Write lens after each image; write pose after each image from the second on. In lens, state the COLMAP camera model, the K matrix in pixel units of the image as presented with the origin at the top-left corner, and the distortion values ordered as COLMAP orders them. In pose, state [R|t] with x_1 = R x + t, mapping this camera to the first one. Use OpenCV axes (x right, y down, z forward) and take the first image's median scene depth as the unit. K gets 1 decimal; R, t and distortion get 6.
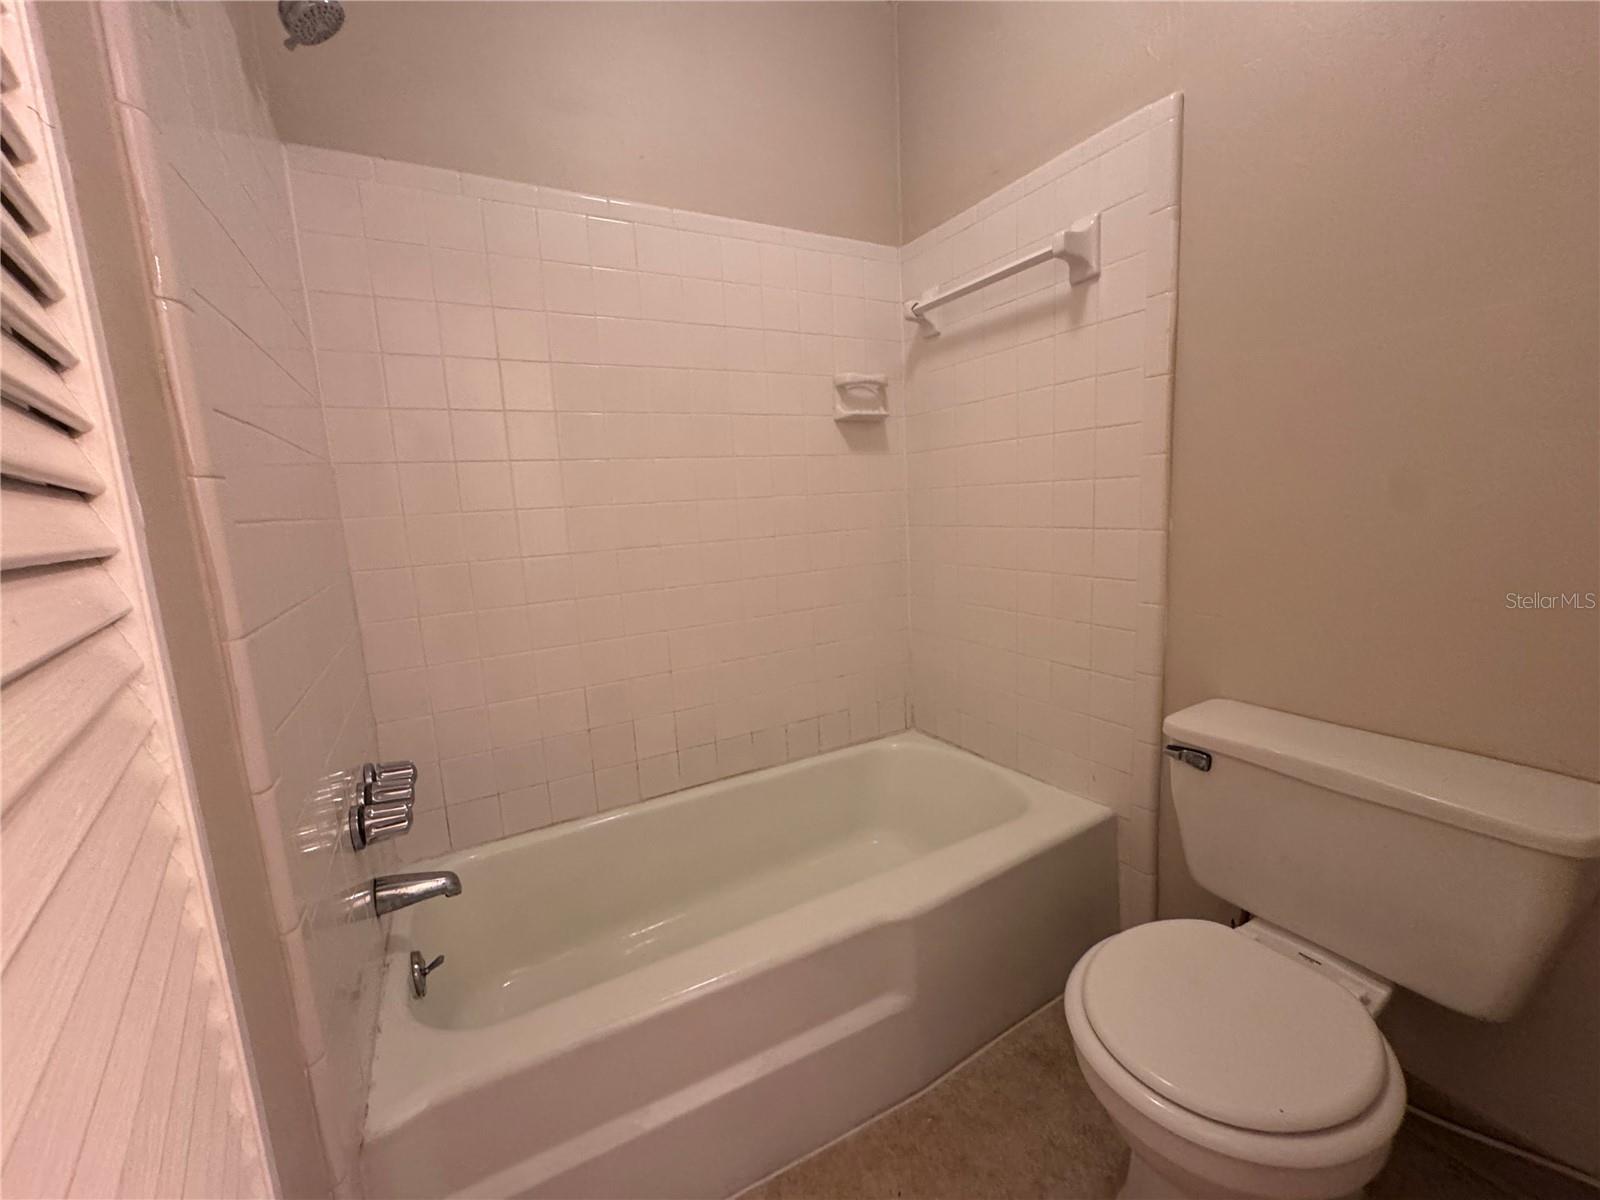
lens RADIAL K [[644.4, 0, 800.7], [0, 644.4, 598.7], [0, 0, 1]] dist [-0.005493, 0.001316]
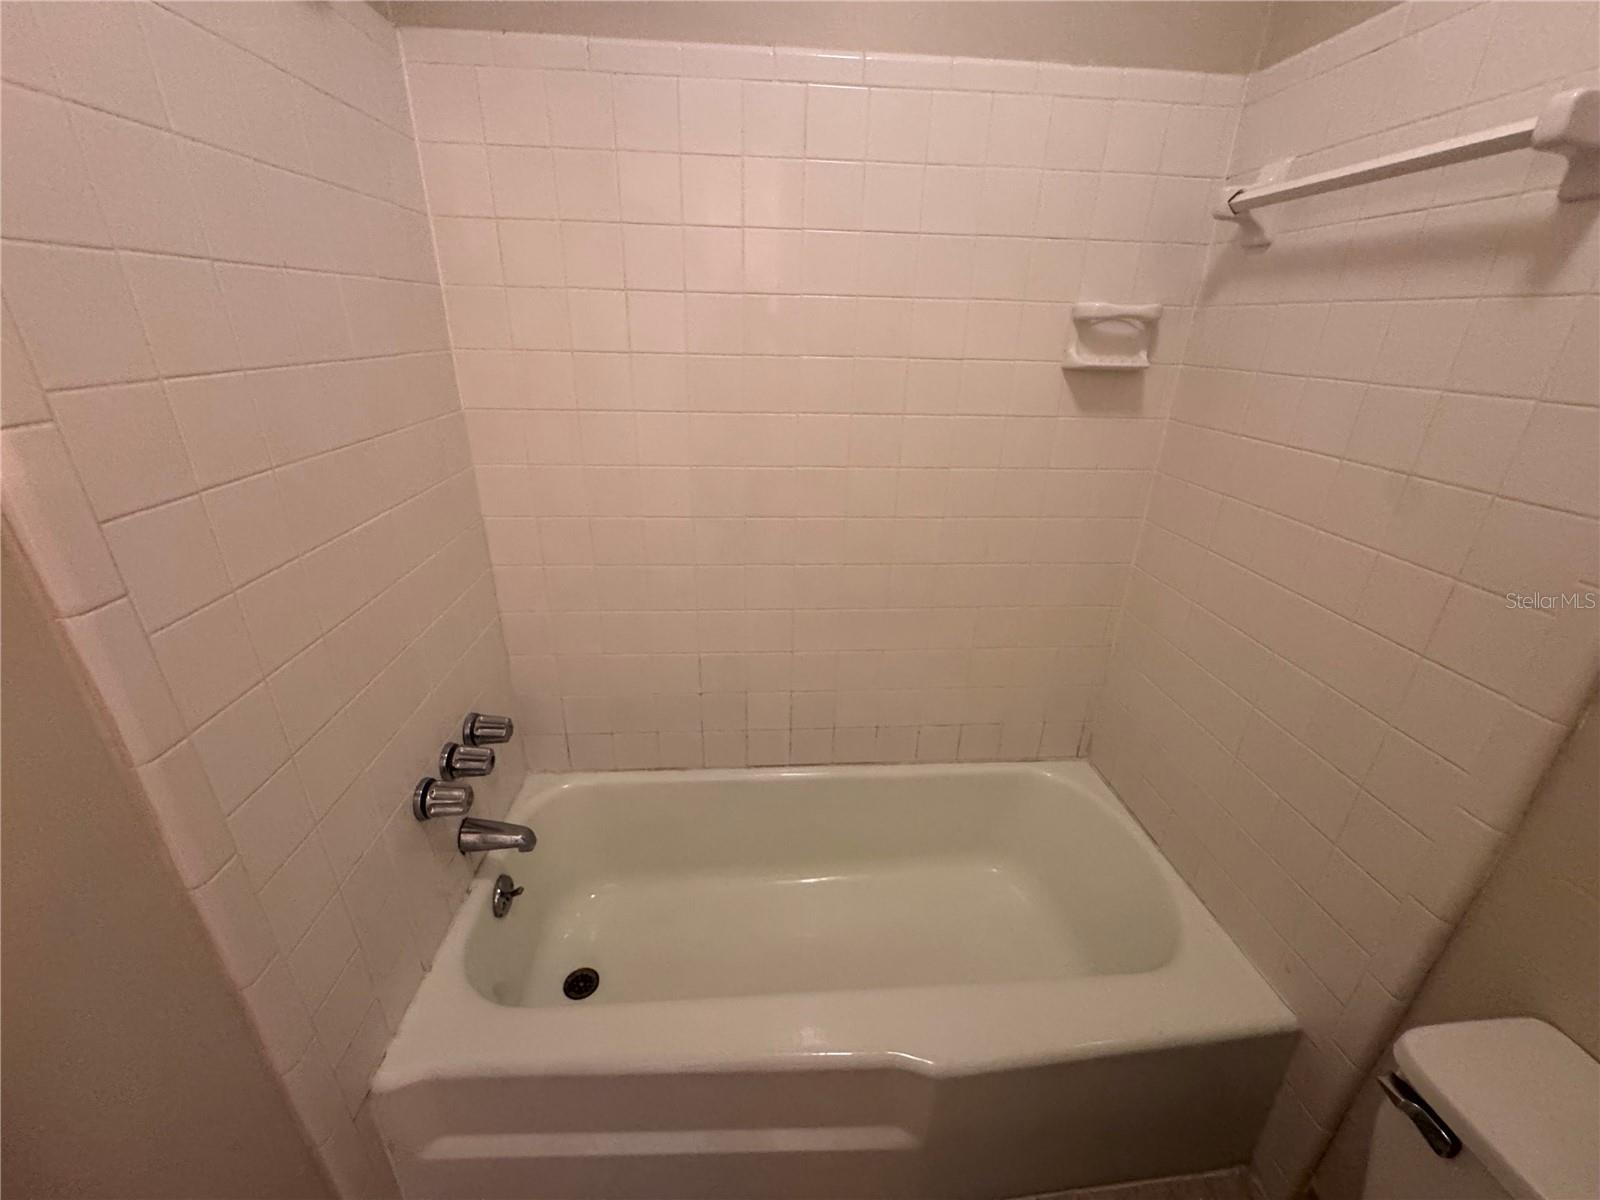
lens RADIAL K [[644.4, 0, 803.0], [0, 644.4, 598.2], [0, 0, 1]] dist [-0.005493, 0.001316]
pose [[0.905285, 0.234426, -0.354264, 0.107688], [-0.137406, 0.950708, 0.277981, -0.199125], [0.401968, -0.202974, 0.892874, 0.199546]]
